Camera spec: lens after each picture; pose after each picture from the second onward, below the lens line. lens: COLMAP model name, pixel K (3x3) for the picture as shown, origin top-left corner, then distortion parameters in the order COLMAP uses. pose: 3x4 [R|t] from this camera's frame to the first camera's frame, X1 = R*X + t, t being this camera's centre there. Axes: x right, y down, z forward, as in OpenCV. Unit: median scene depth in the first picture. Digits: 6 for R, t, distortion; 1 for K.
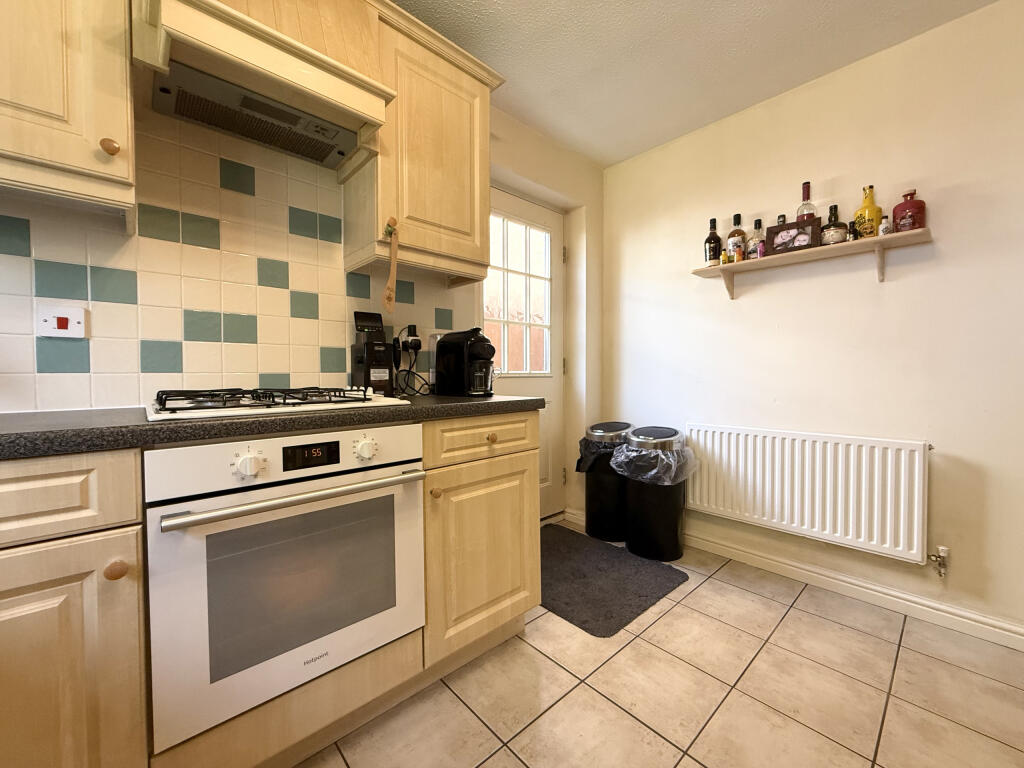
lens RADIAL K [[406.3, 0, 511.7], [0, 406.3, 382.3], [0, 0, 1]] dist [-0.001610, 0.000647]
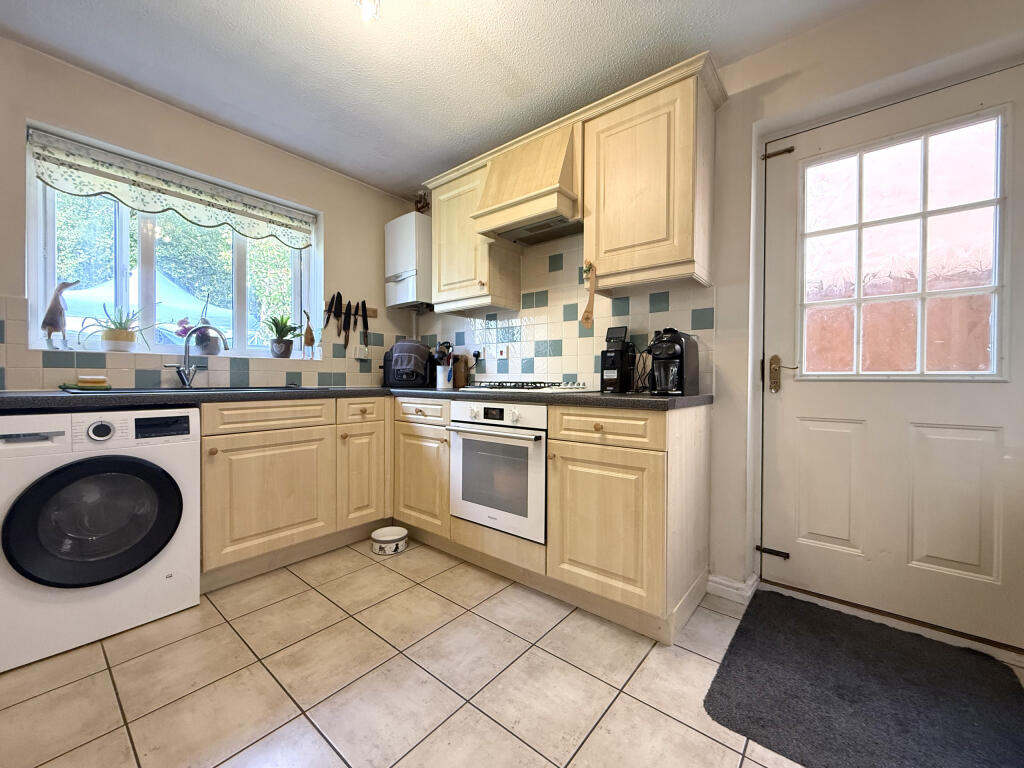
lens RADIAL K [[406.3, 0, 507.8], [0, 406.3, 380.6], [0, 0, 1]] dist [-0.001610, 0.000647]
pose [[0.135689, 0.009067, -0.990710, 1.129542], [-0.030368, 0.999526, 0.004988, 0.005517], [0.990286, 0.029409, 0.135900, 0.607894]]
